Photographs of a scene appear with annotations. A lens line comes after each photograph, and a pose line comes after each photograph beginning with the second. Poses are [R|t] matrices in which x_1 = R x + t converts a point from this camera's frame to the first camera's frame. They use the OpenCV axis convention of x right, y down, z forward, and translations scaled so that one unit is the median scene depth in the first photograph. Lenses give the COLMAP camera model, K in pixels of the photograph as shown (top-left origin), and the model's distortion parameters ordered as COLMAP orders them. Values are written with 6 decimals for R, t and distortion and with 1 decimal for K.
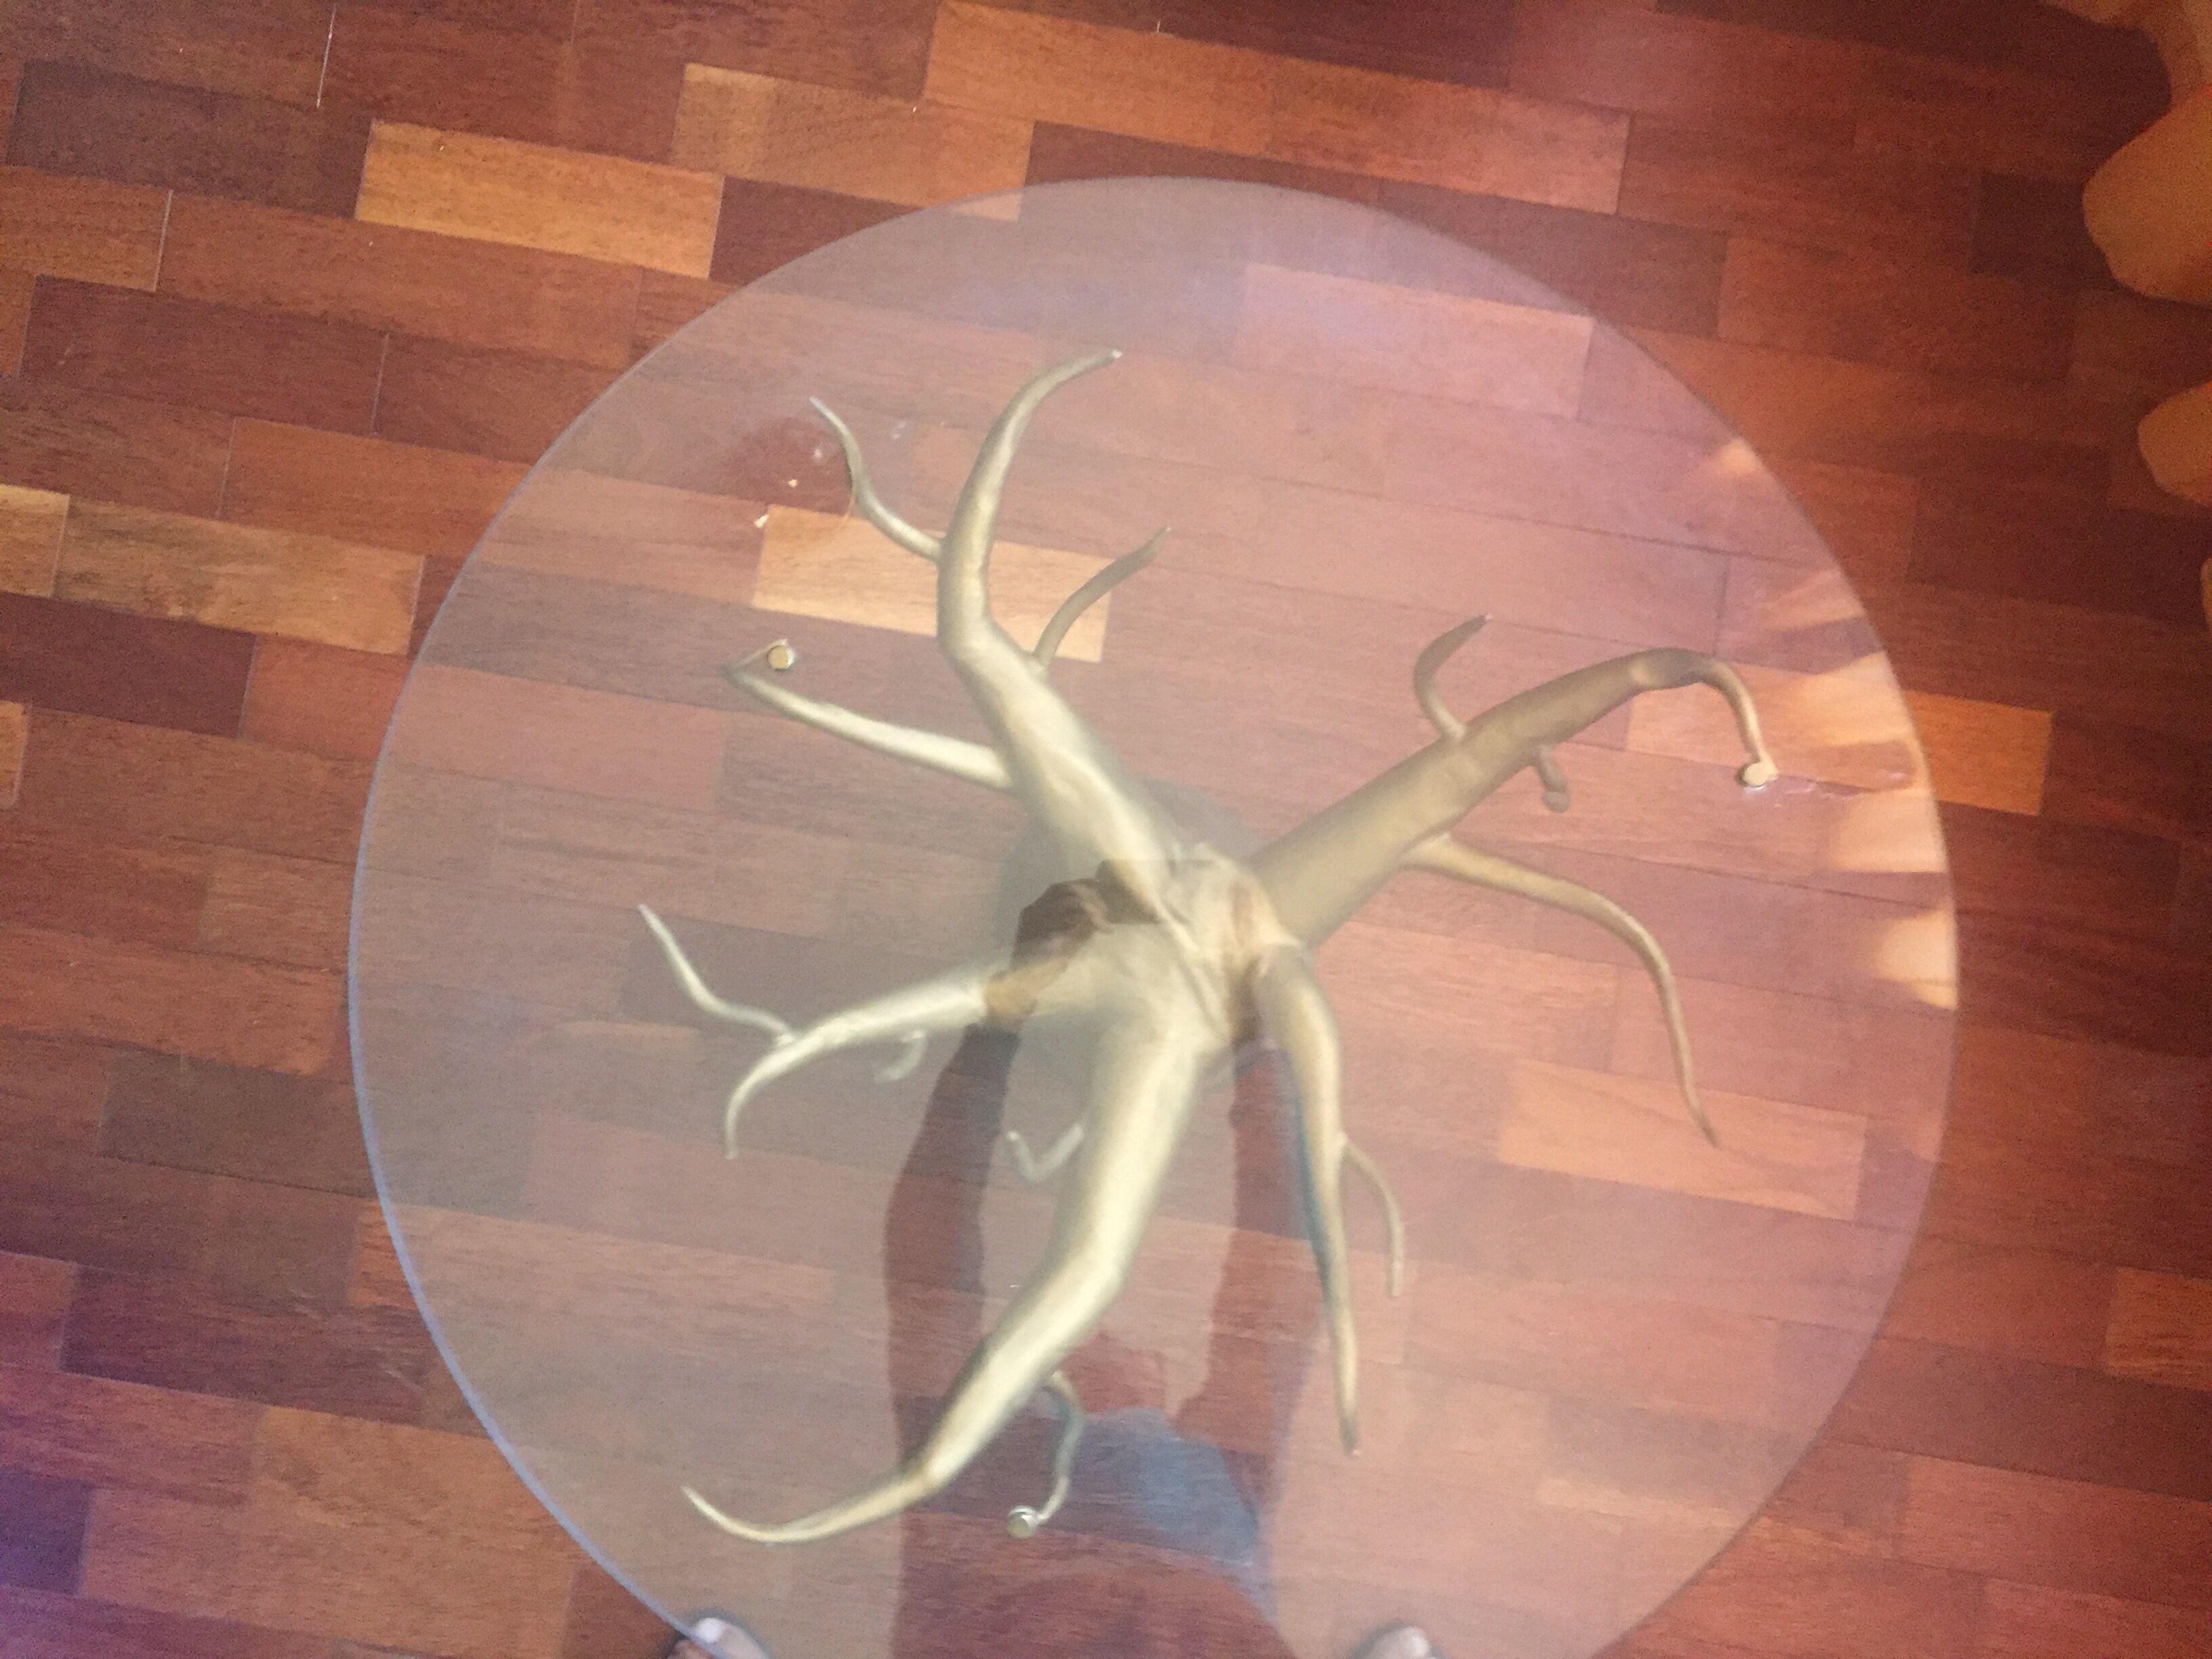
lens RADIAL K [[1884.4, 0, 1086.2], [0, 1884.4, 831.2], [0, 0, 1]] dist [0.085437, -0.112767]
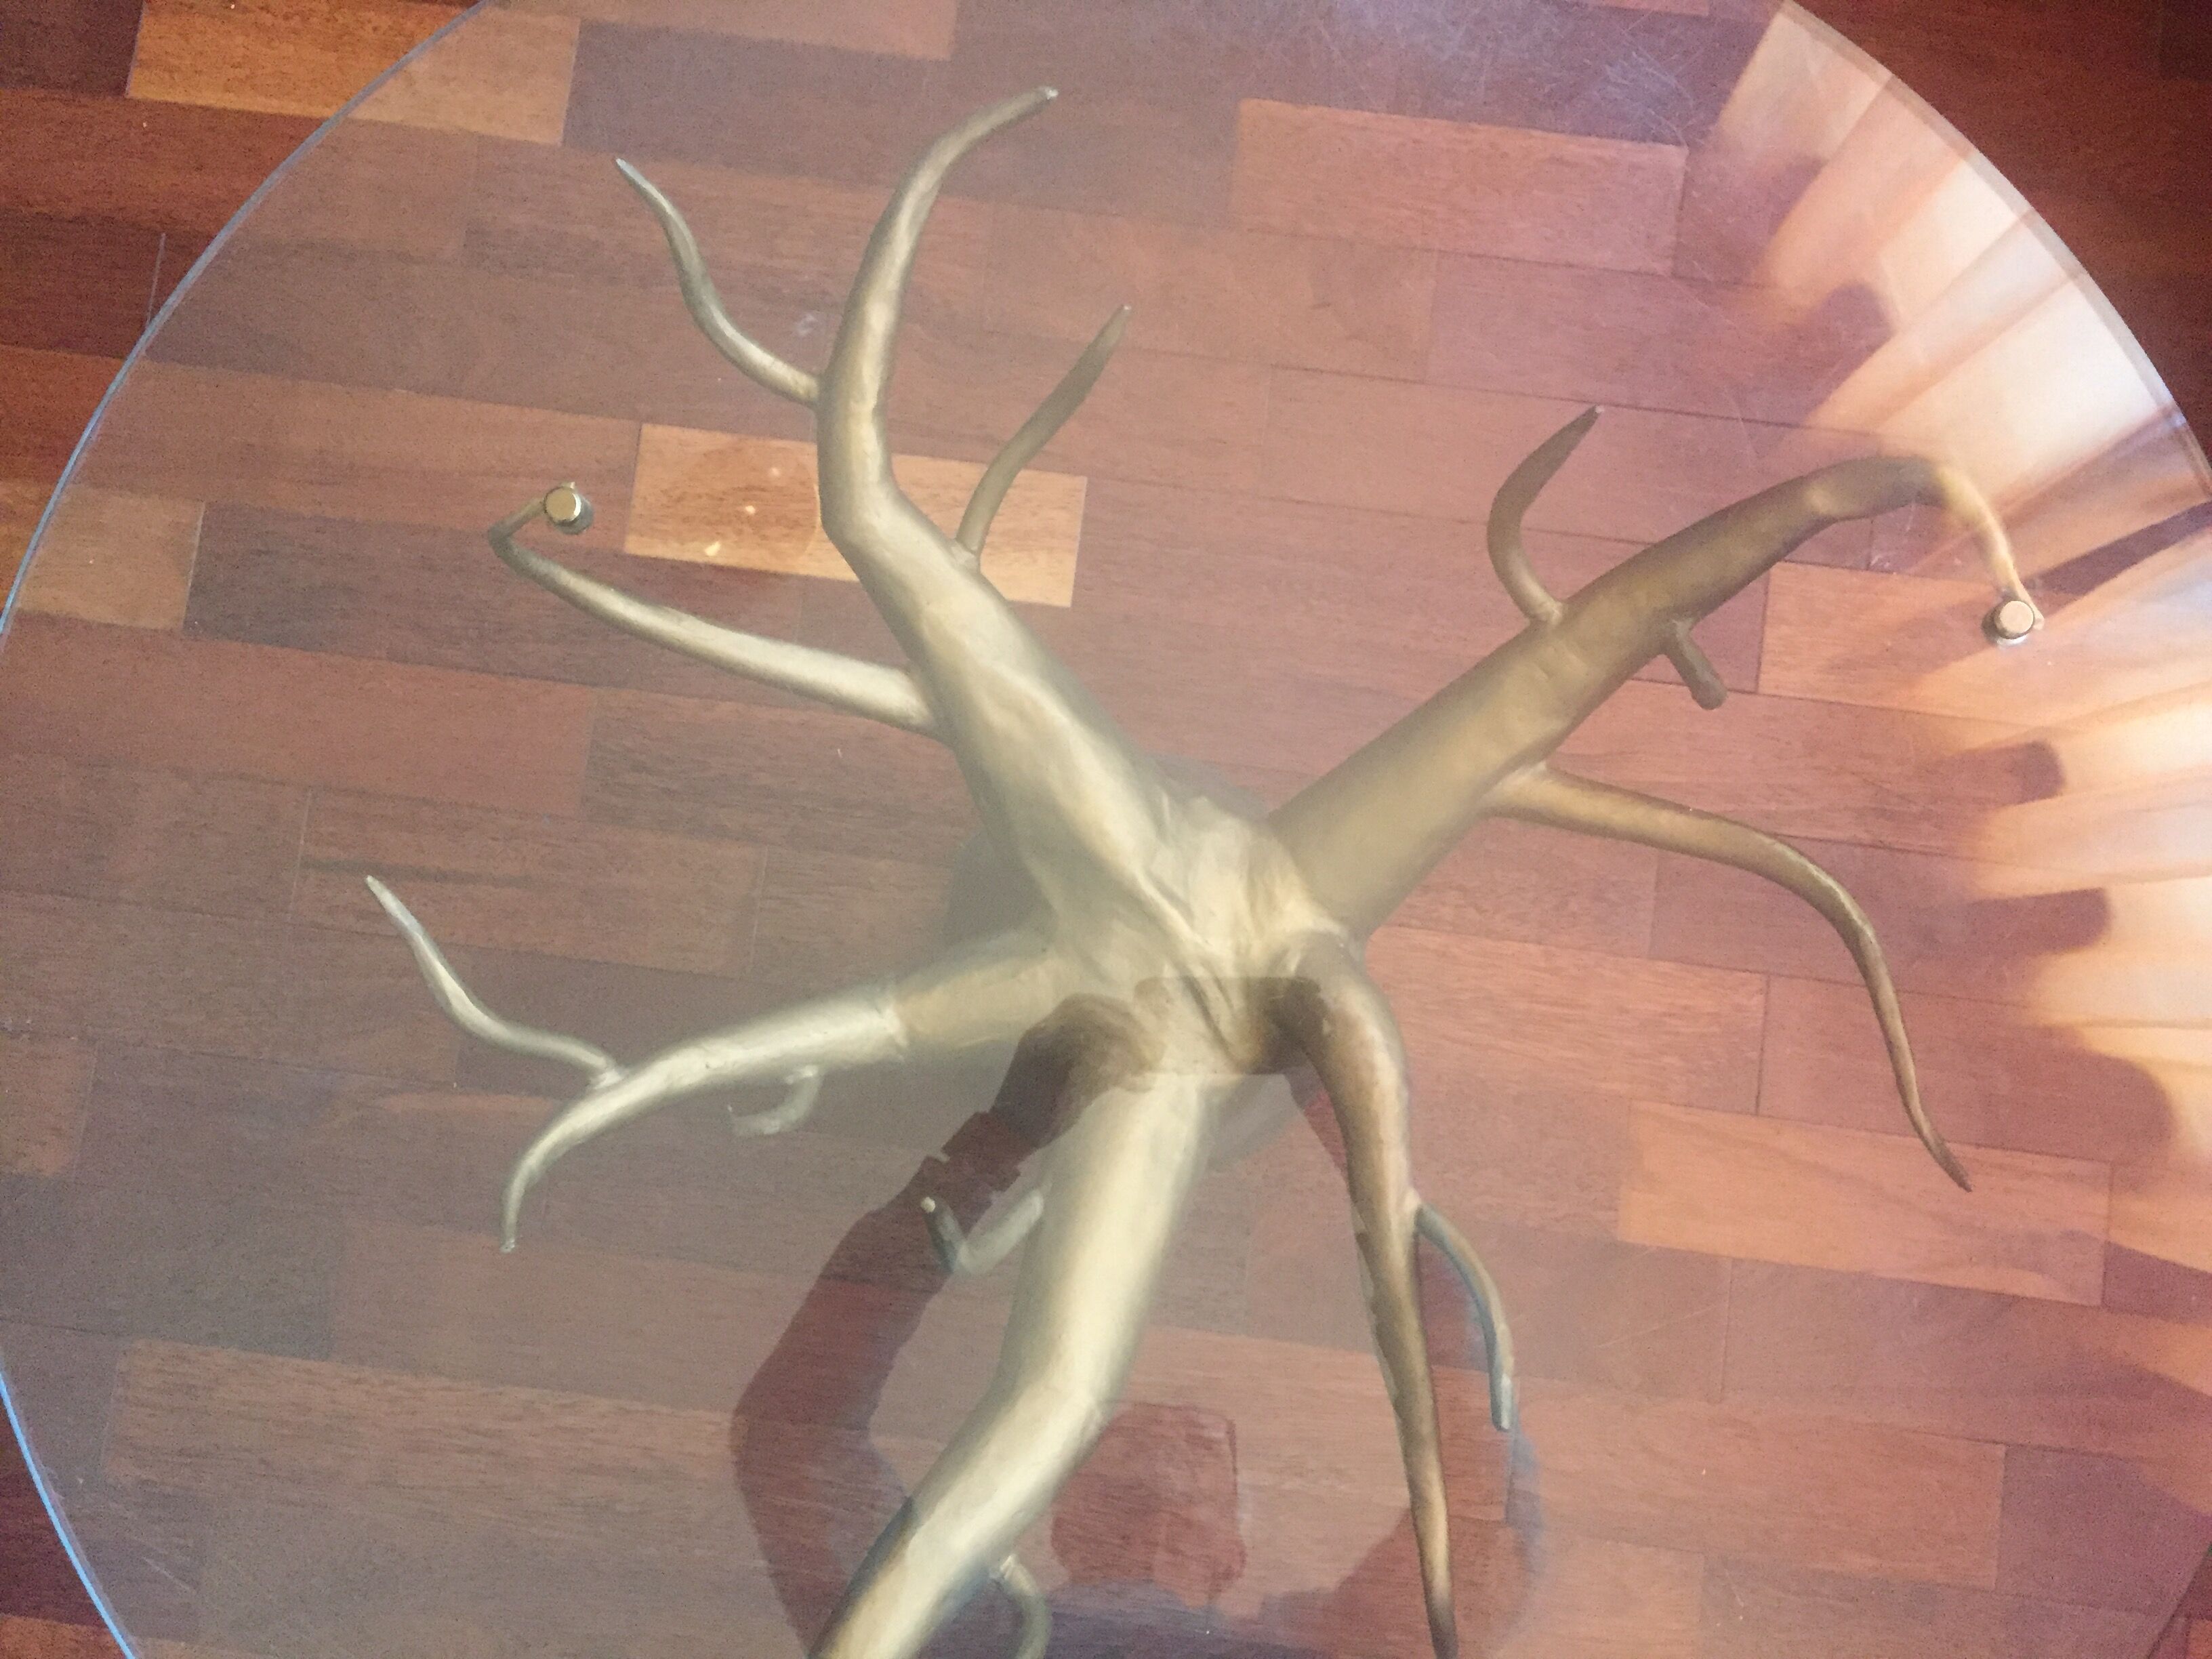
lens RADIAL K [[1952.6, 0, 1106.0], [0, 1952.6, 829.5], [0, 0, 1]] dist [0.102377, -0.147342]
pose [[0.999463, -0.032370, -0.005011, 0.023138], [0.032028, 0.997825, -0.057610, 0.050046], [0.006865, 0.057418, 0.998327, 0.207399]]
